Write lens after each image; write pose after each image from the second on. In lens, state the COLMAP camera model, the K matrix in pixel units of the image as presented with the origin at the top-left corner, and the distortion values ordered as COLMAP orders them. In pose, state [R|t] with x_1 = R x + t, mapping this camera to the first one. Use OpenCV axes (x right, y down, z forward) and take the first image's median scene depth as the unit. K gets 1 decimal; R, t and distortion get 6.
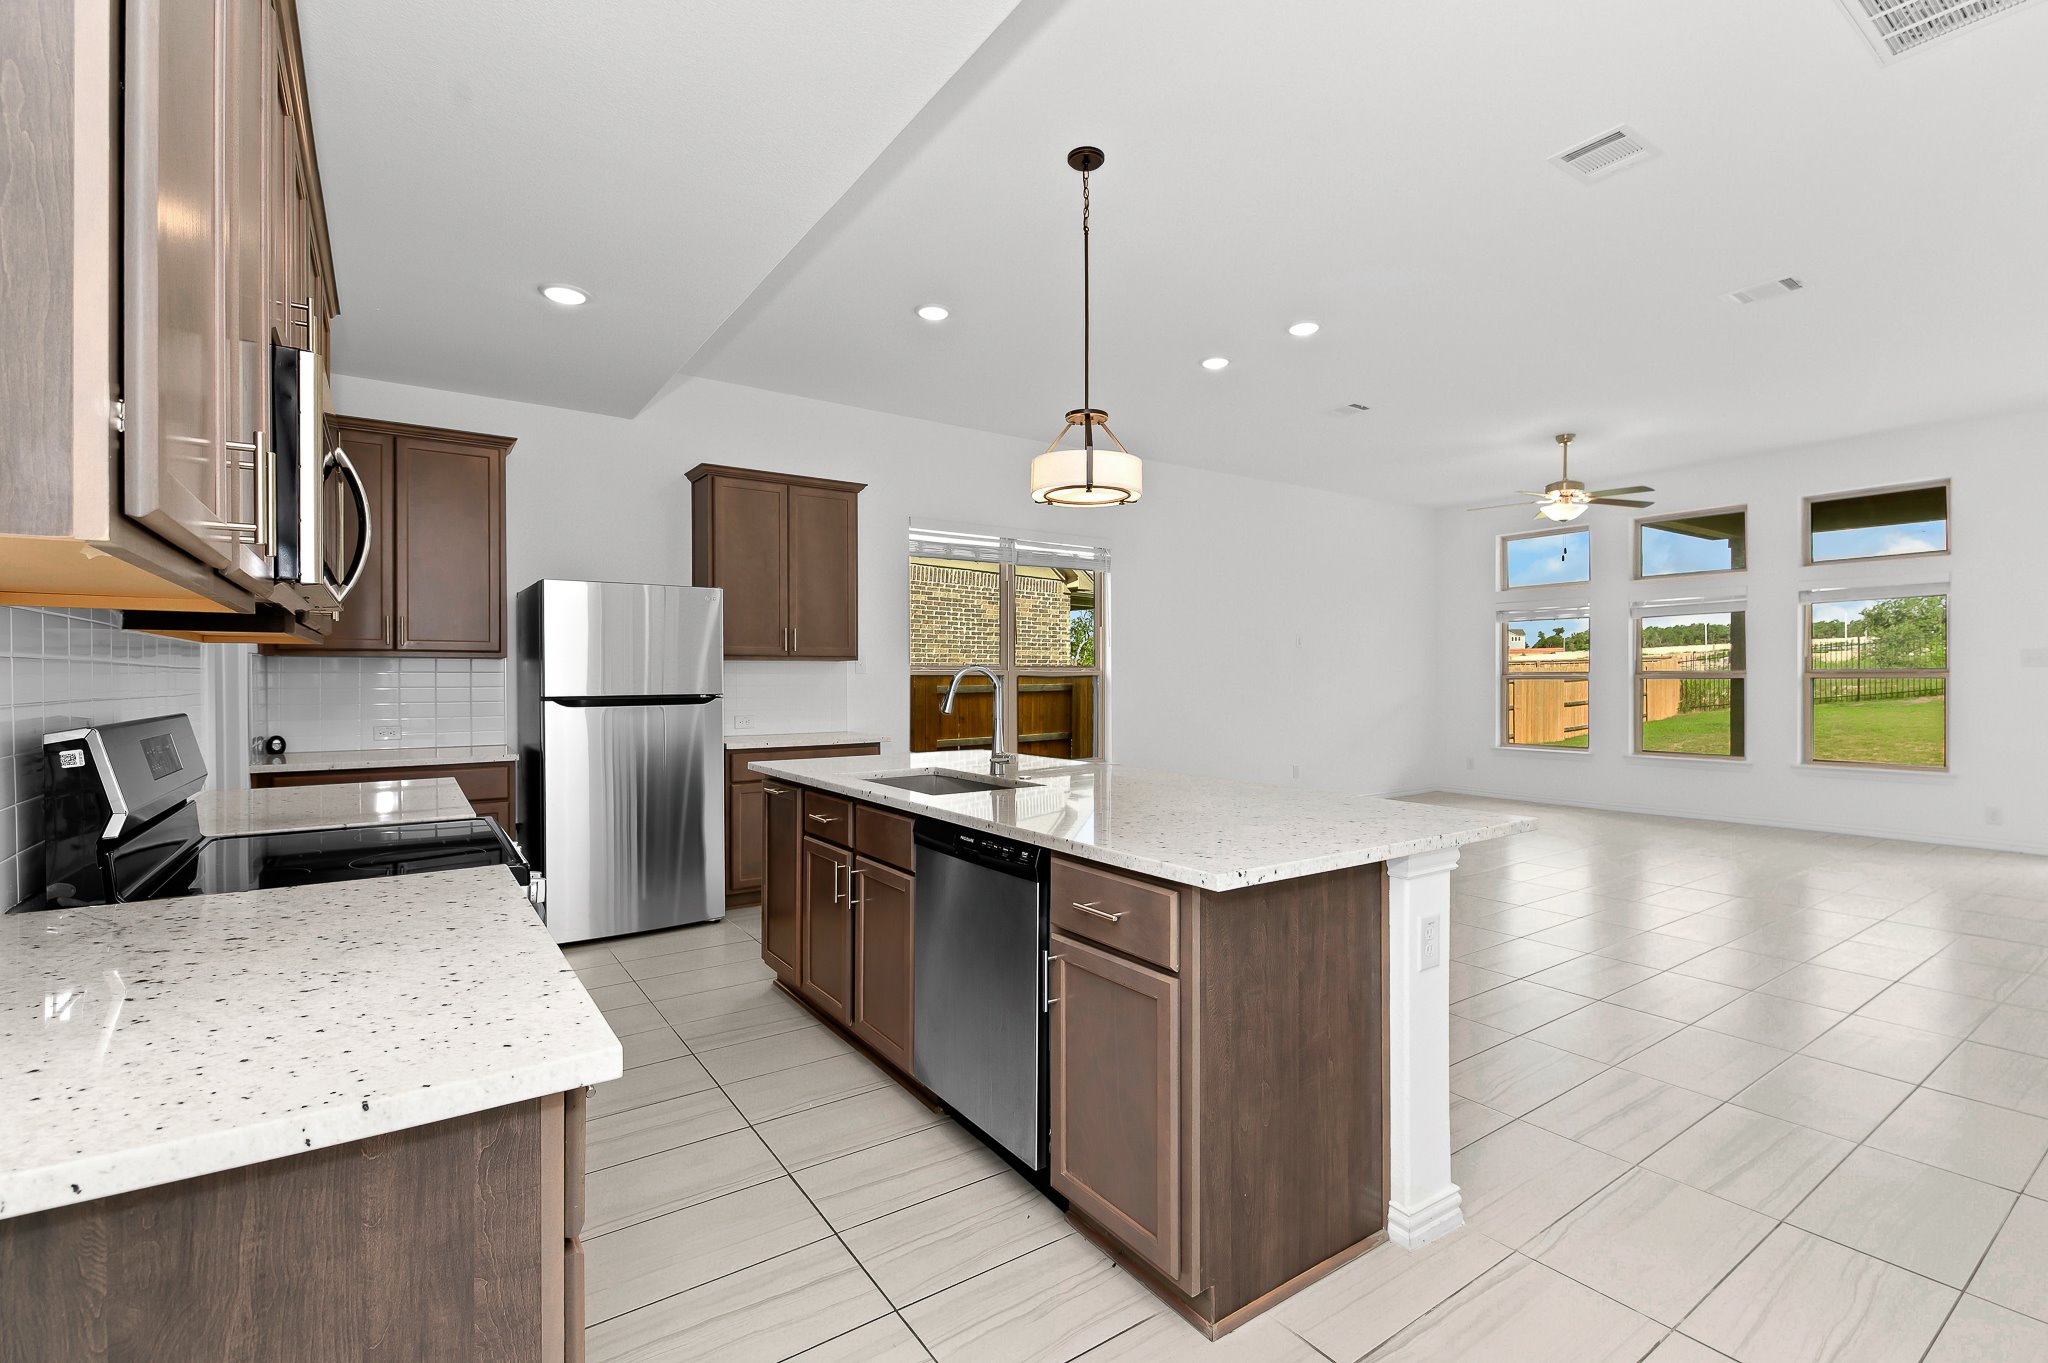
lens RADIAL K [[910.7, 0, 1022.3], [0, 910.7, 674.6], [0, 0, 1]] dist [0.010278, 0.000260]
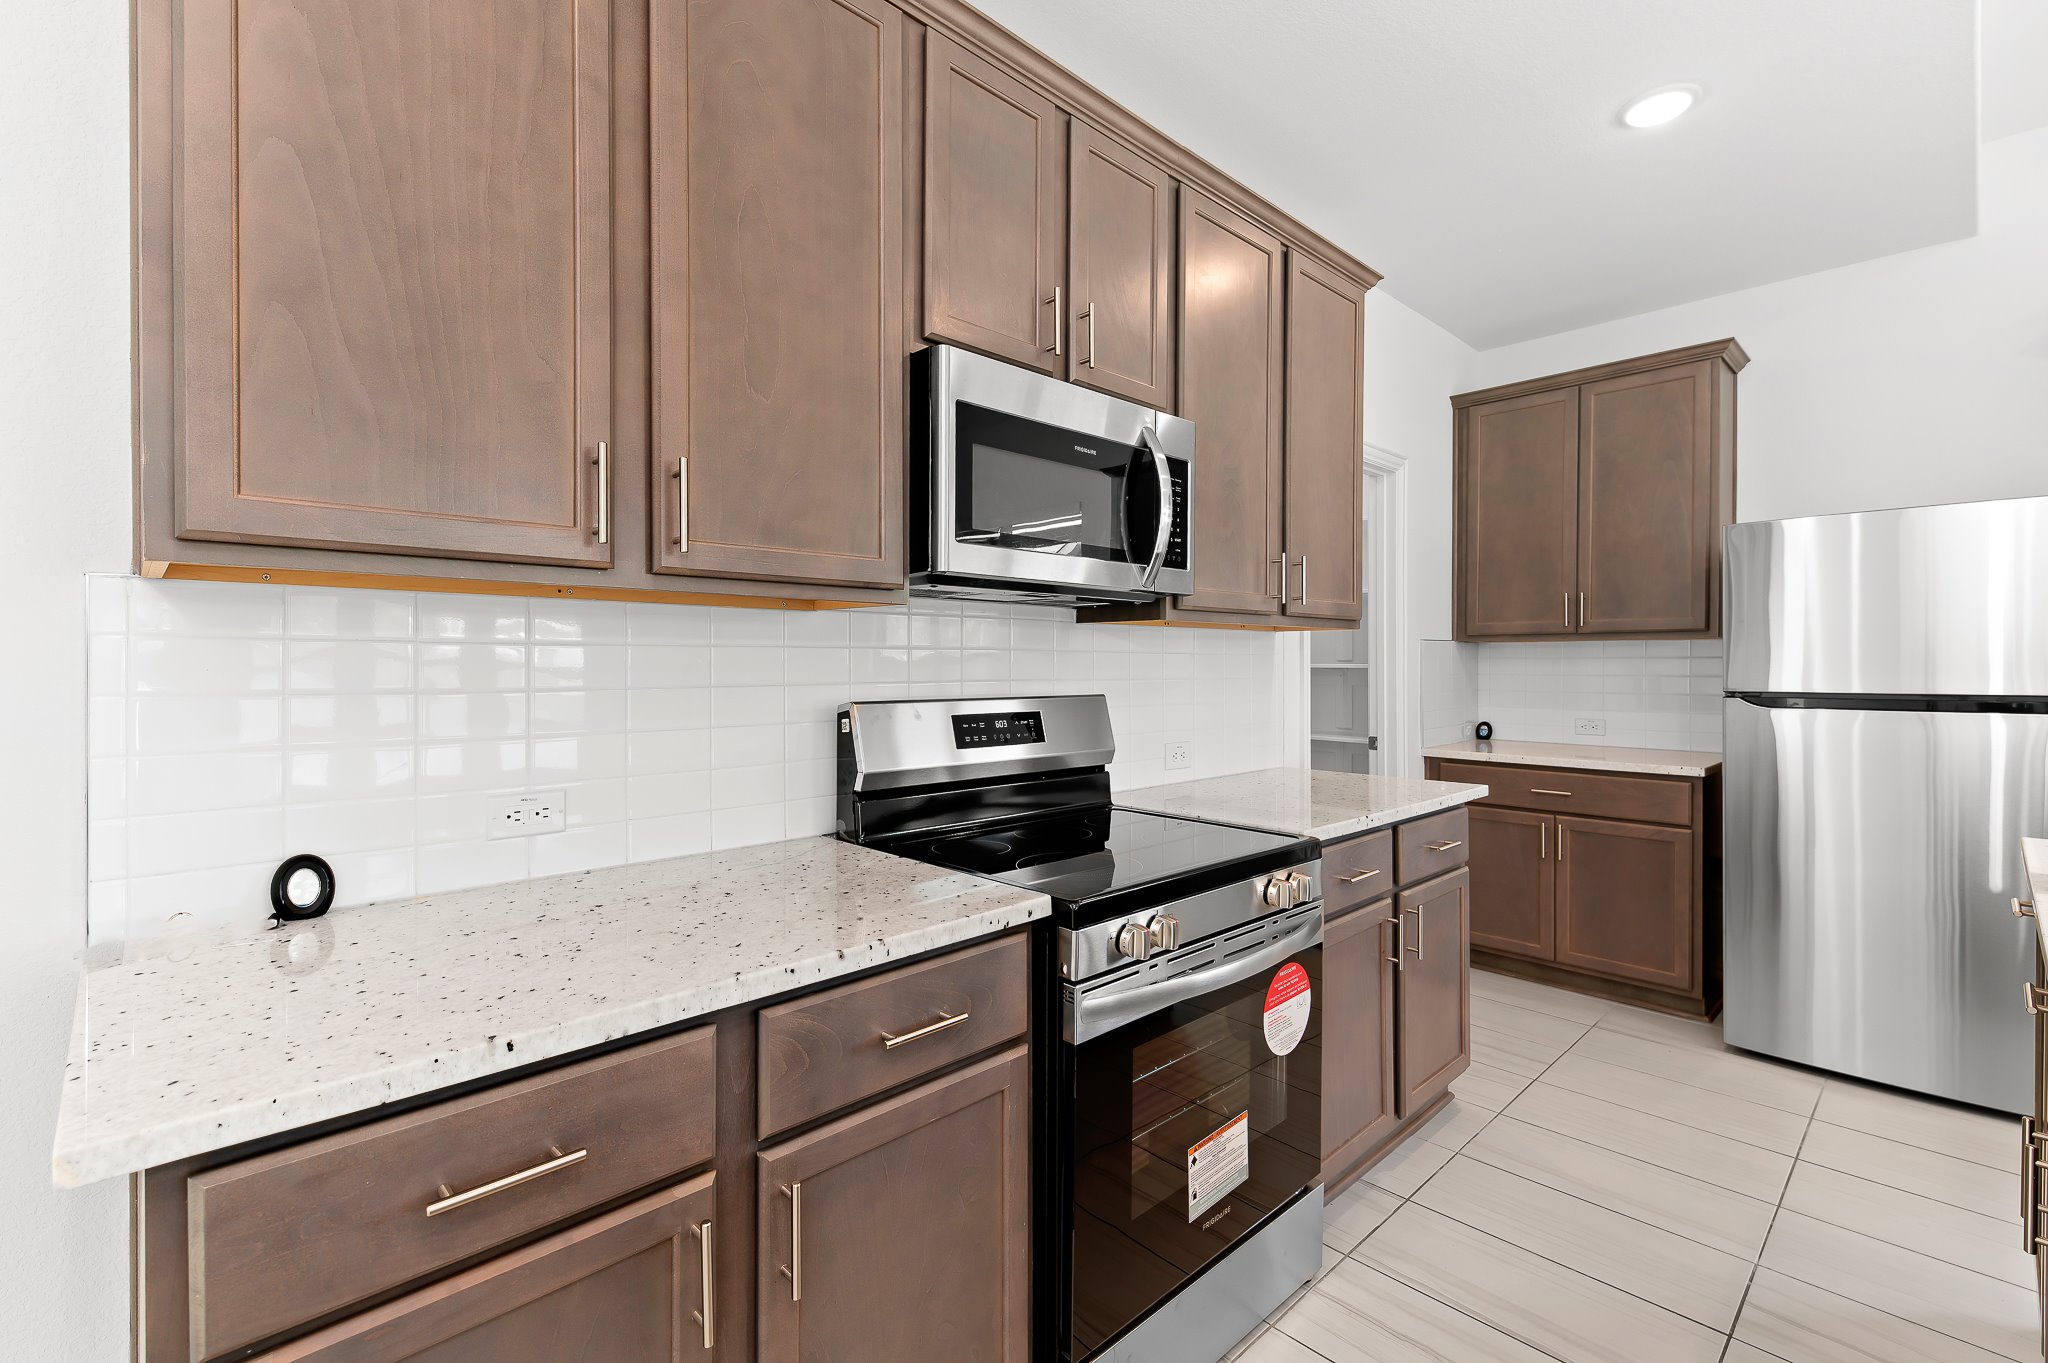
lens RADIAL K [[910.7, 0, 1022.9], [0, 910.7, 670.8], [0, 0, 1]] dist [0.010278, 0.000260]
pose [[0.159100, 0.009750, -0.987214, 0.045904], [0.001089, 0.999949, 0.010051, 0.000221], [0.987262, -0.002675, 0.159081, 0.176361]]
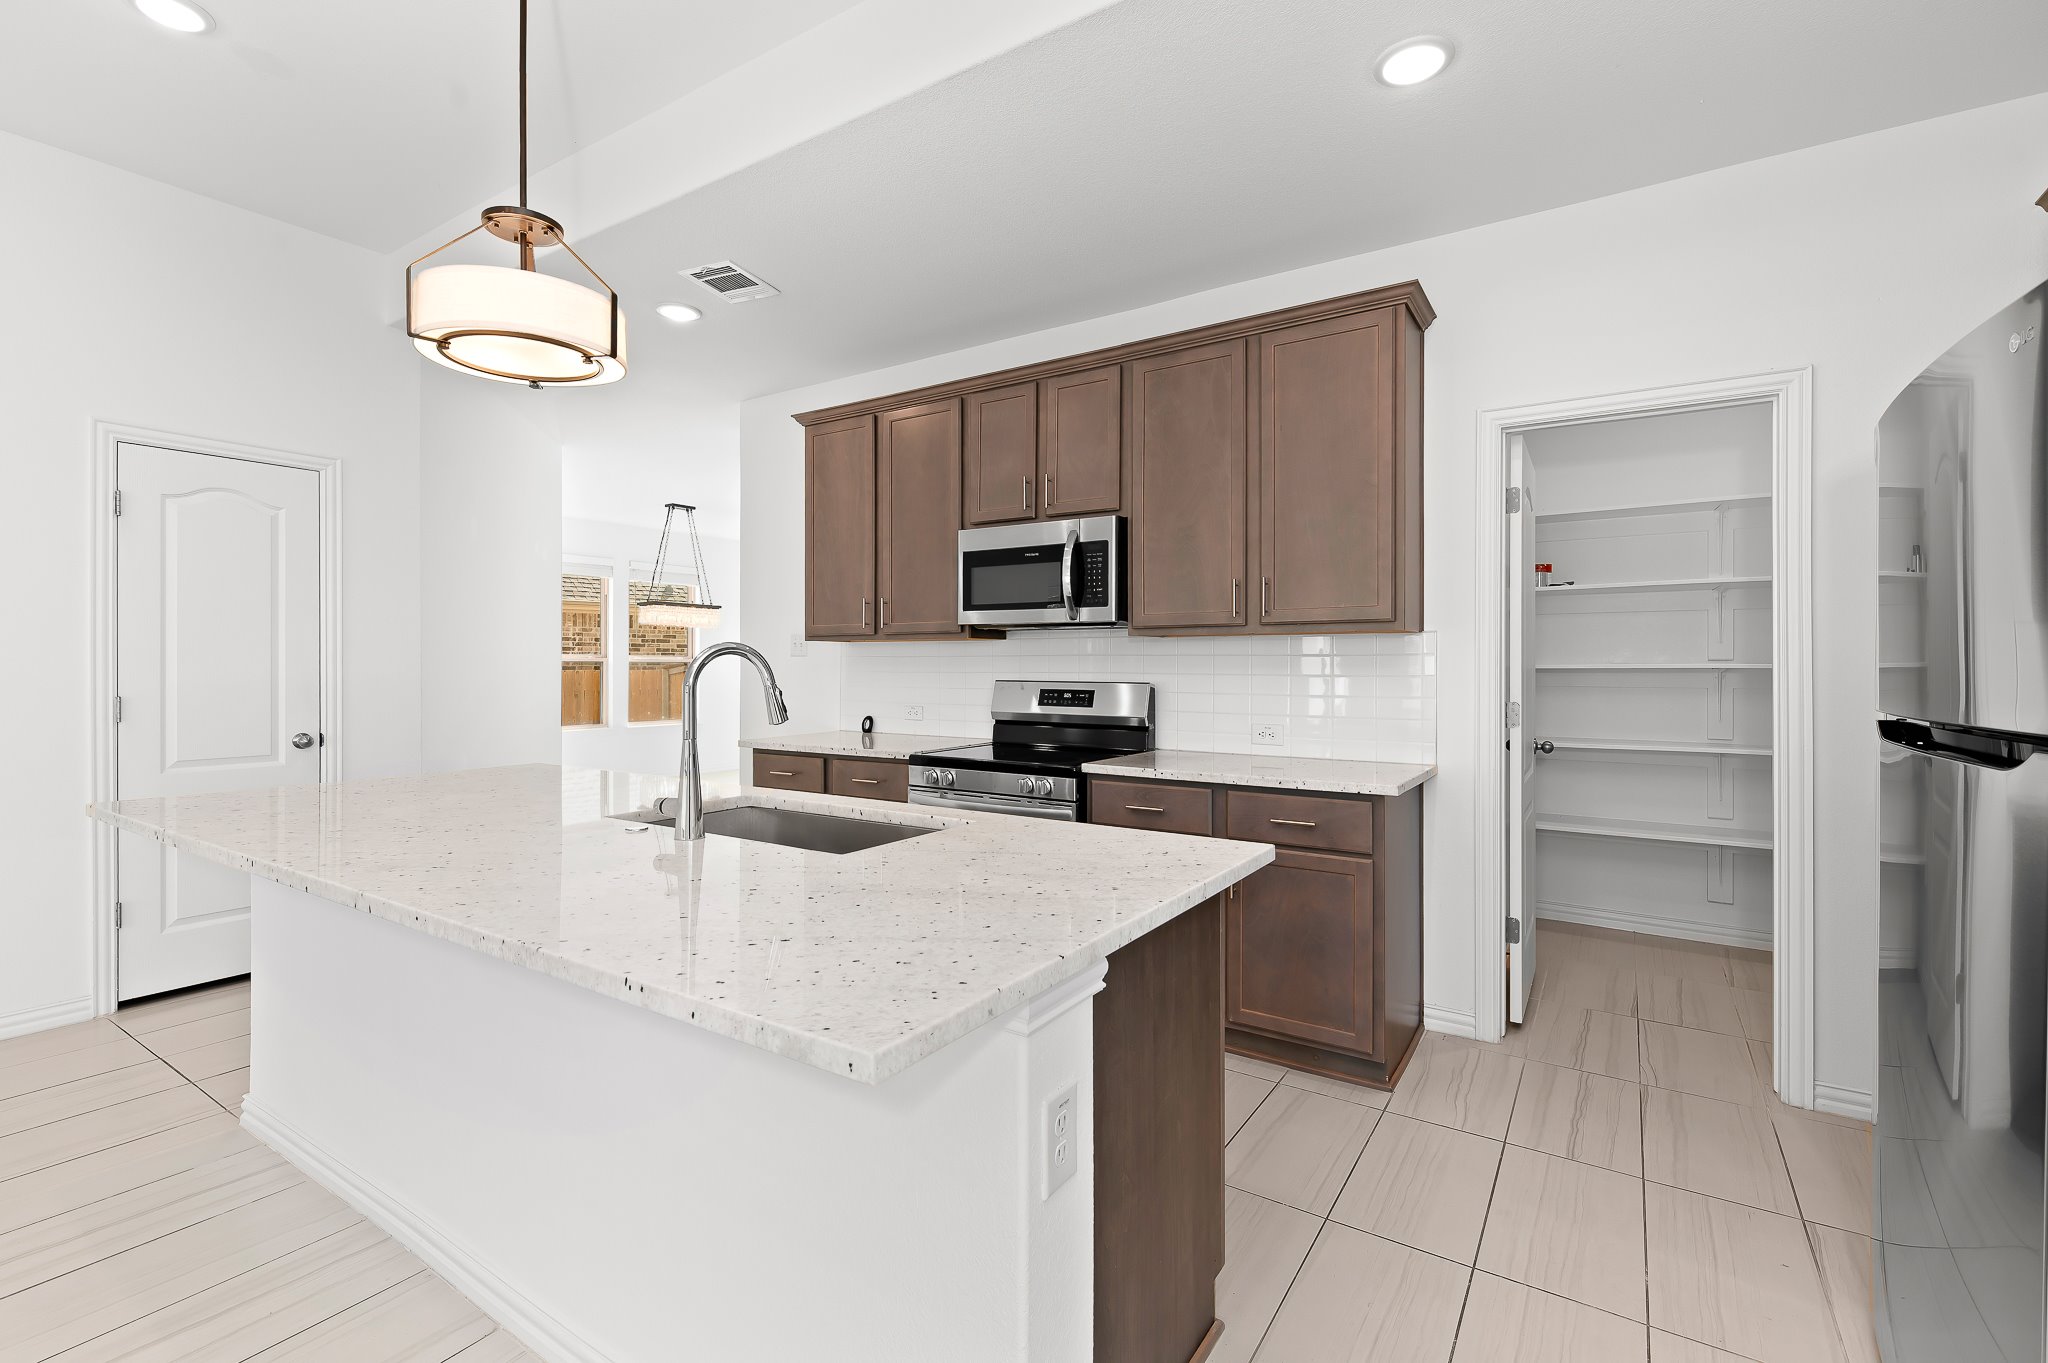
lens RADIAL K [[910.7, 0, 1023.6], [0, 910.7, 660.0], [0, 0, 1]] dist [0.010278, 0.000260]
pose [[-0.930286, 0.009159, -0.366720, -0.007242], [0.007155, 0.999951, 0.006824, -0.004226], [0.366764, 0.003724, -0.930307, 0.630845]]
